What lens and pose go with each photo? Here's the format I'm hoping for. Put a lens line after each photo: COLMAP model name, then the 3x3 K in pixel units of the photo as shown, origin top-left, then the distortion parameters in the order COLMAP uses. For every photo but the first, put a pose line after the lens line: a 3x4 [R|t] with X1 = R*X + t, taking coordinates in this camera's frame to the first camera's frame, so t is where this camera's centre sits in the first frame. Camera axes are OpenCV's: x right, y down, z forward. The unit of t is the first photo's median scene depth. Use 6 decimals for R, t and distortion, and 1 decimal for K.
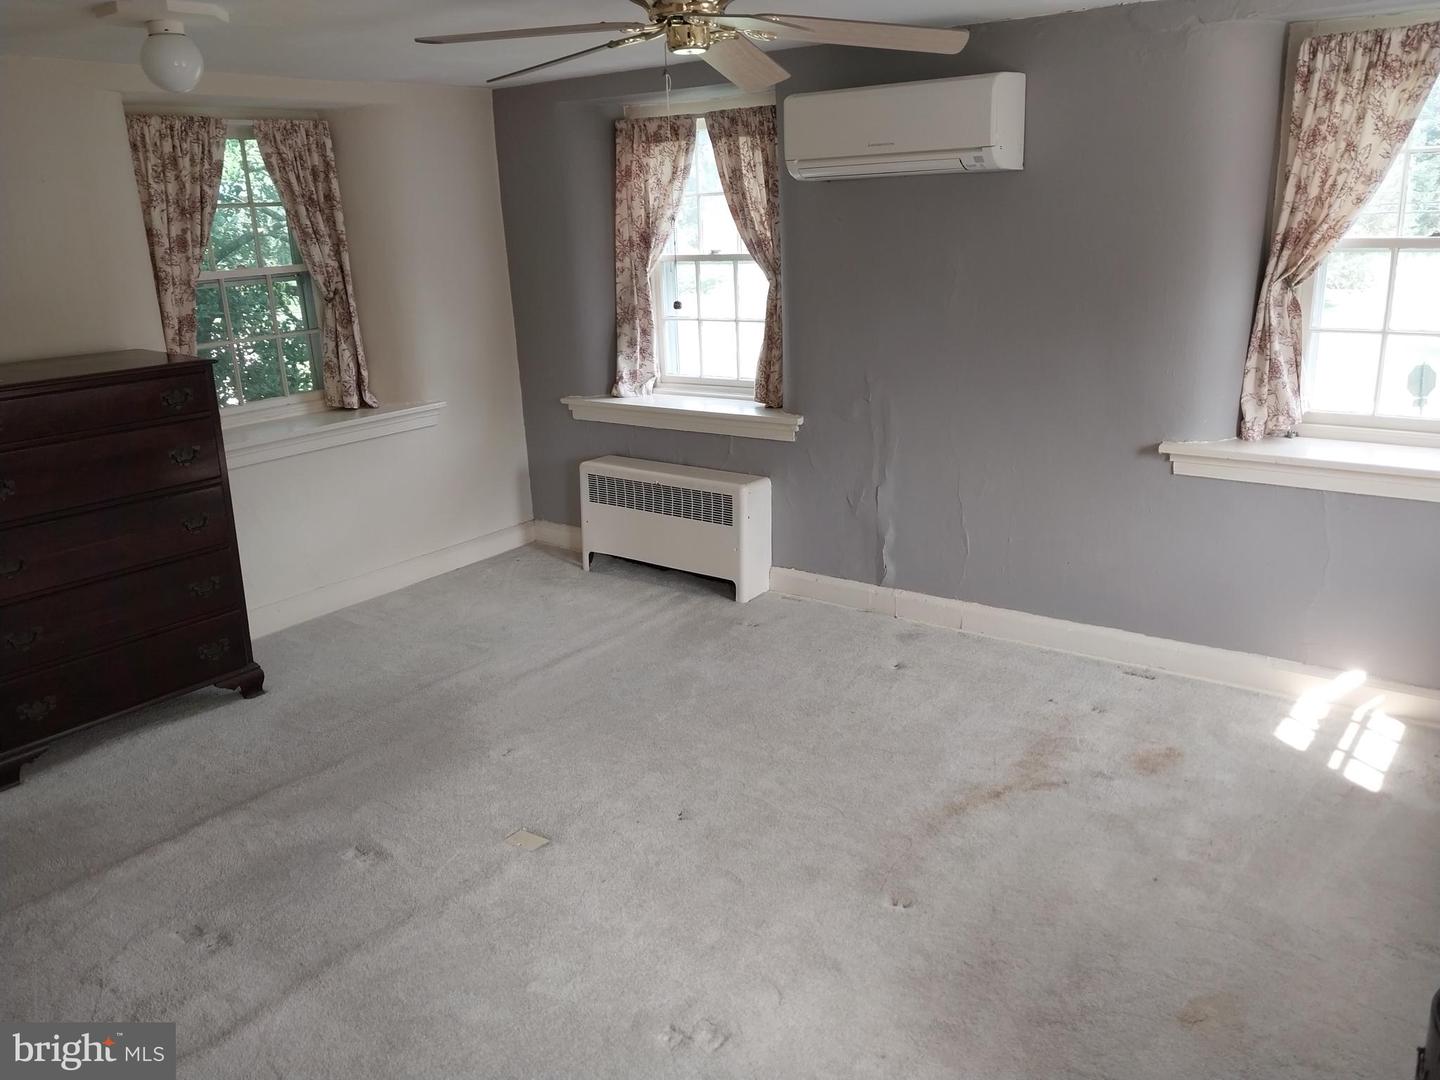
lens RADIAL K [[1133.0, 0, 720.0], [0, 1133.0, 540.0], [0, 0, 1]] dist [0.050556, -0.152081]
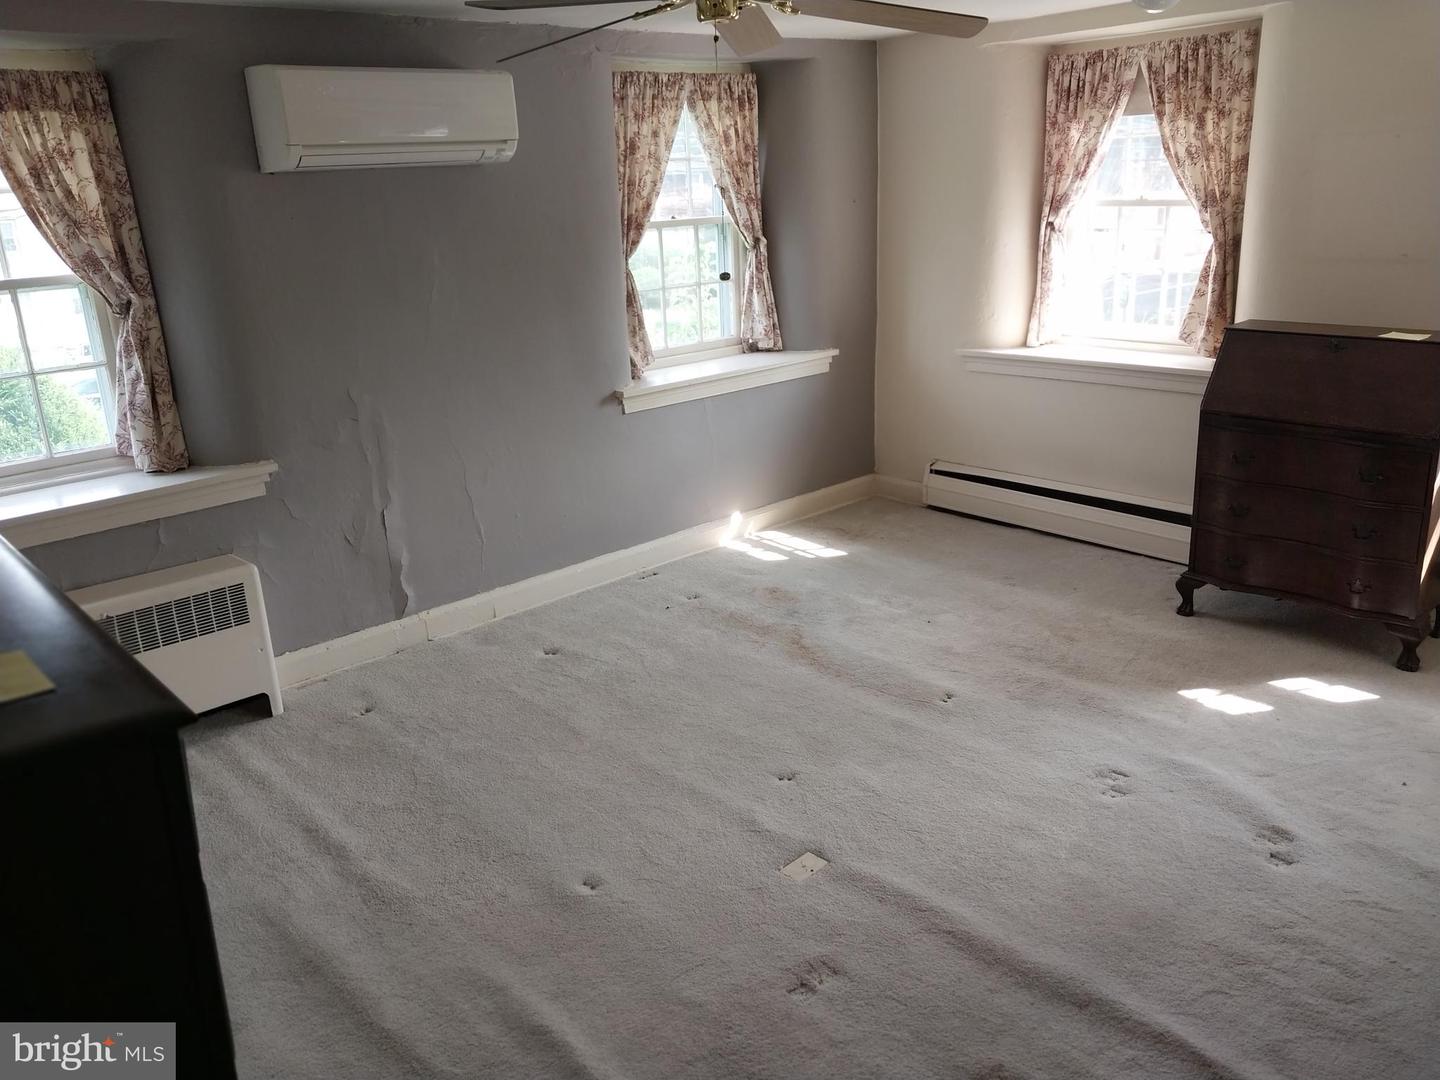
lens RADIAL K [[1112.3, 0, 720.0], [0, 1112.3, 540.0], [0, 0, 1]] dist [0.004335, 0.002399]
pose [[0.178203, -0.274756, 0.944856, -0.802309], [0.309444, 0.927157, 0.211246, -0.159775], [-0.934071, 0.254735, 0.250244, 0.643455]]
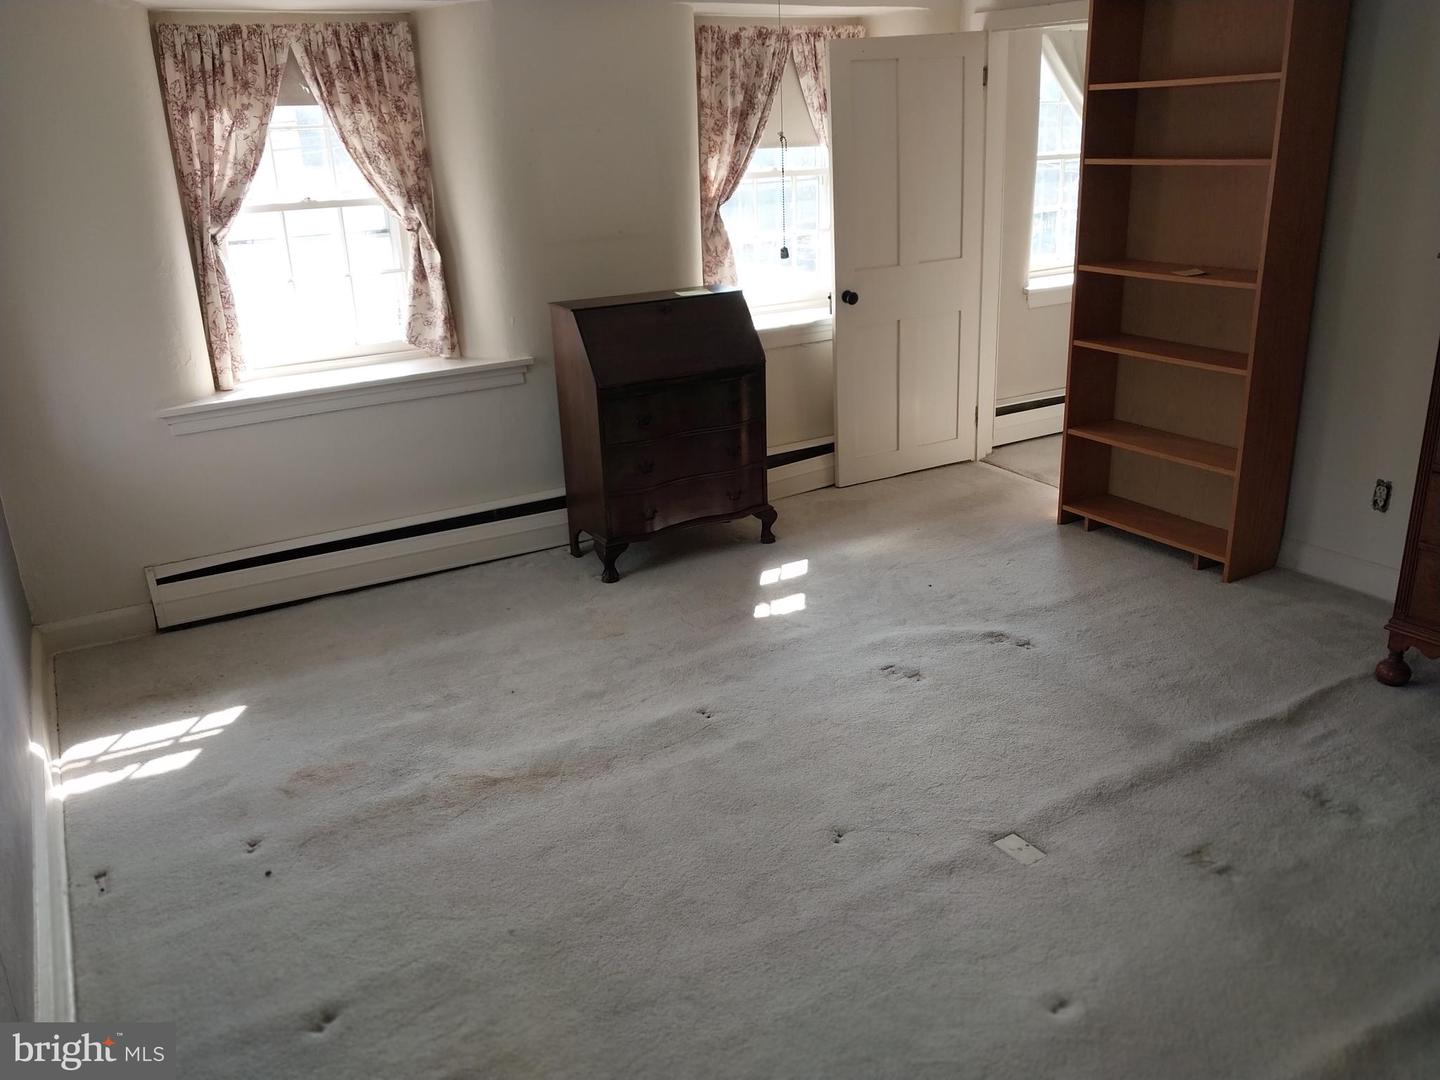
lens RADIAL K [[1139.7, 0, 678.2], [0, 1139.7, 535.8], [0, 0, 1]] dist [0.054963, -0.074481]
pose [[-0.914162, -0.050803, 0.402152, -0.228463], [0.190576, 0.821757, 0.537025, -0.381300], [-0.357754, 0.567569, -0.741538, 1.345155]]
